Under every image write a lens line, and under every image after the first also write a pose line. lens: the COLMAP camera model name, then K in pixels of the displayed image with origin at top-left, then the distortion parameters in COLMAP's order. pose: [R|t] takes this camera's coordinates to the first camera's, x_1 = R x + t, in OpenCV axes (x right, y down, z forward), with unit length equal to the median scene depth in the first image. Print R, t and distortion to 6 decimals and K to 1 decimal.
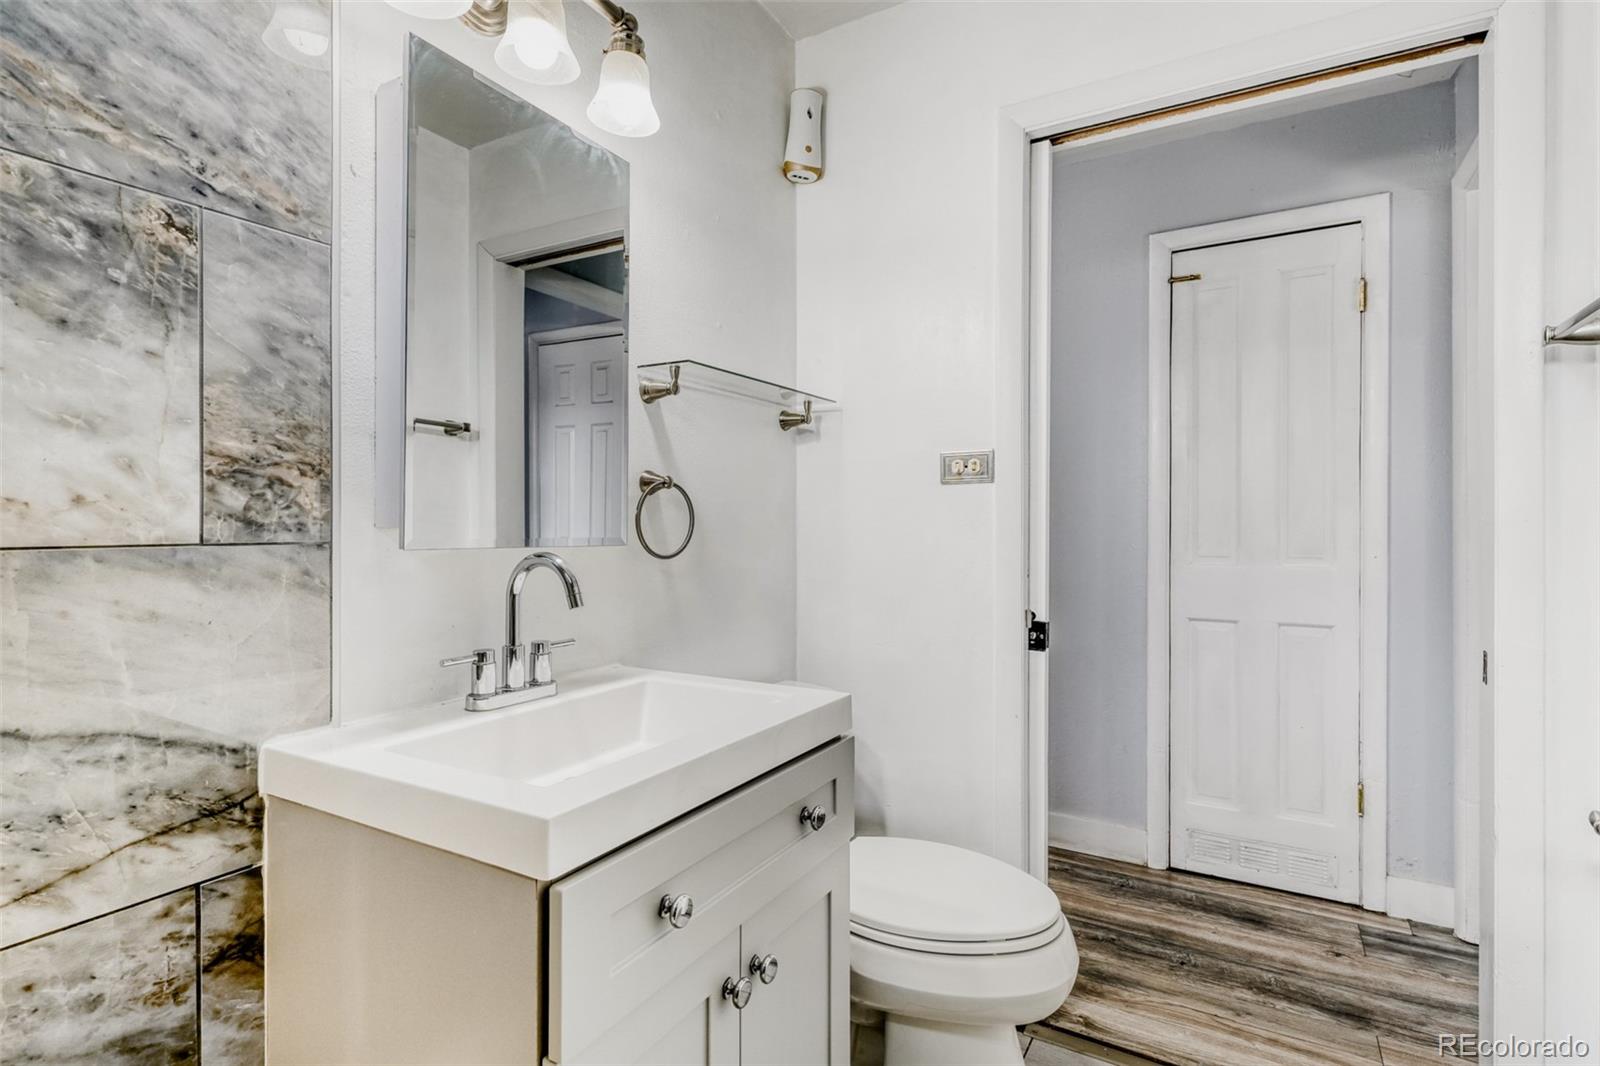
lens RADIAL K [[772.5, 0, 802.5], [0, 772.5, 533.9], [0, 0, 1]] dist [0.006584, -0.002207]
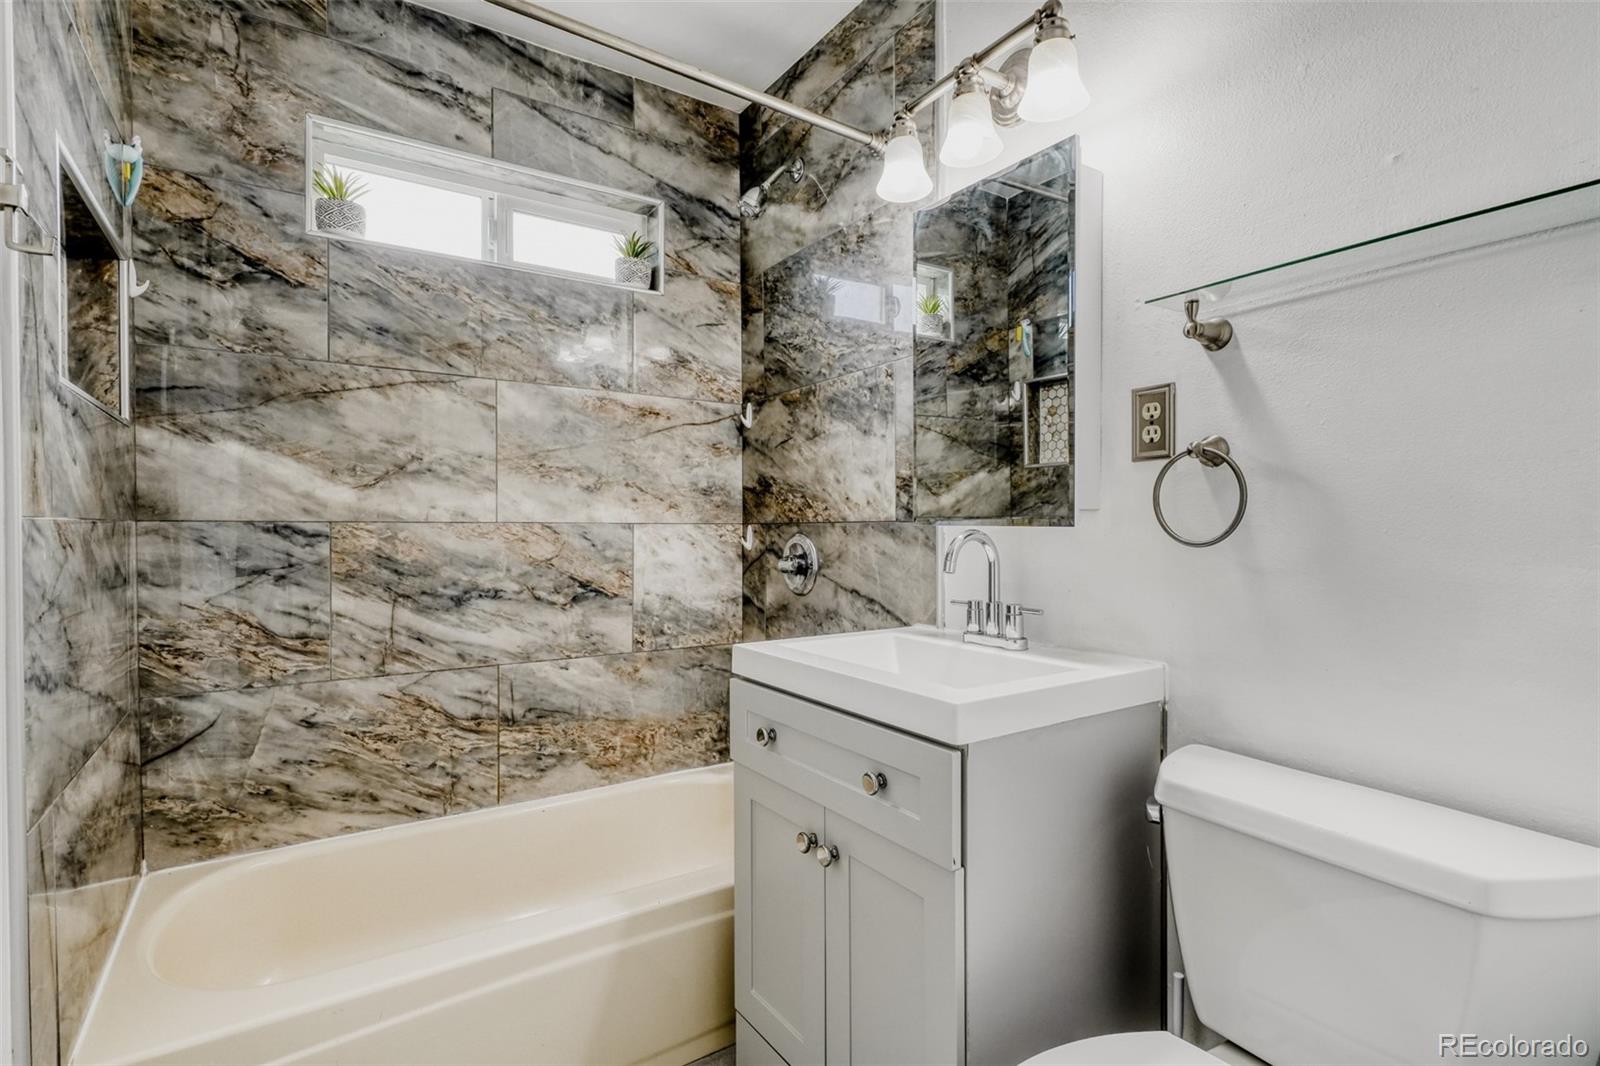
lens RADIAL K [[772.5, 0, 802.5], [0, 772.5, 533.9], [0, 0, 1]] dist [0.006584, -0.002207]
pose [[-0.440840, 0.017138, -0.897422, 1.260274], [-0.002495, 0.999790, 0.020318, 0.005993], [0.897582, 0.011196, -0.440705, 1.758000]]
